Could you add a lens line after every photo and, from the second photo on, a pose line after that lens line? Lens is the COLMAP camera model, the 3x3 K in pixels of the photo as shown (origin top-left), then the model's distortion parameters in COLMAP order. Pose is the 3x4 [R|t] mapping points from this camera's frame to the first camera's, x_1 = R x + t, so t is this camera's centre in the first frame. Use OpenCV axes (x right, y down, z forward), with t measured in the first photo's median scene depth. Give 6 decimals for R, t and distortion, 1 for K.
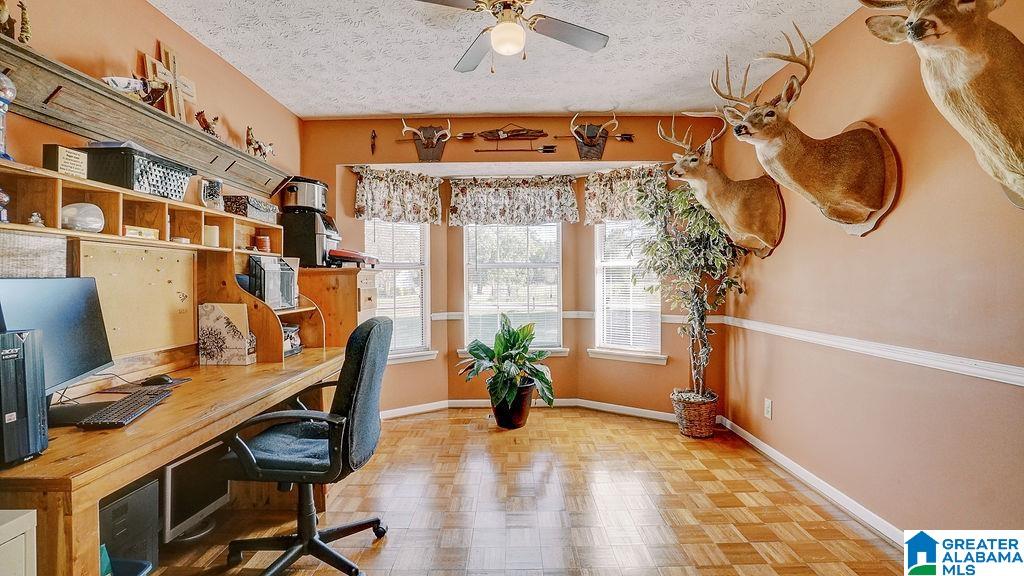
lens RADIAL K [[448.5, 0, 511.9], [0, 448.5, 284.7], [0, 0, 1]] dist [-0.014917, 0.001856]
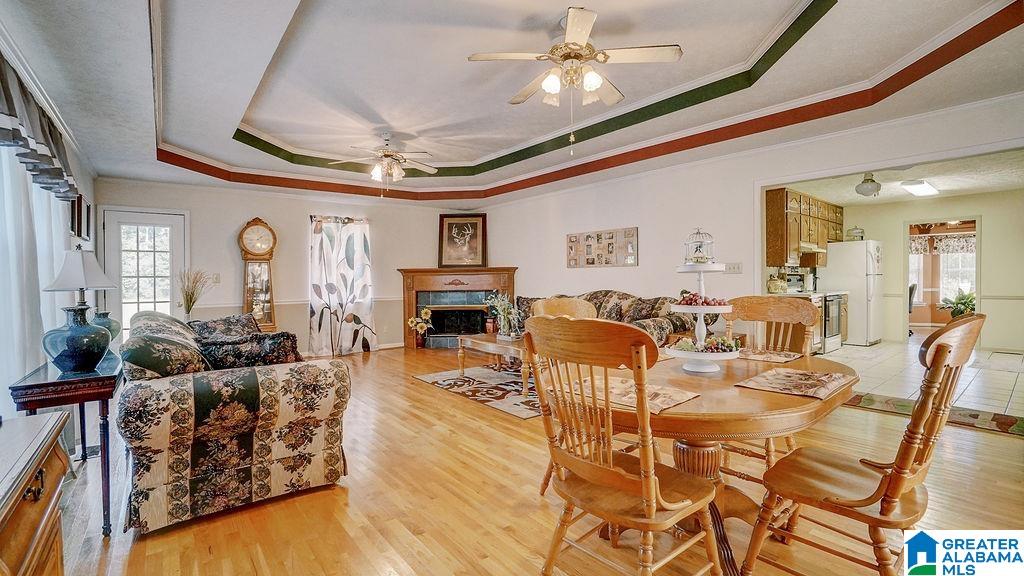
lens RADIAL K [[448.5, 0, 512.4], [0, 448.5, 284.4], [0, 0, 1]] dist [-0.014917, 0.001856]
pose [[0.624601, 0.014241, -0.780814, 0.338286], [-0.004926, 0.999886, 0.014297, 0.014805], [0.780928, -0.005084, 0.624600, -2.453649]]
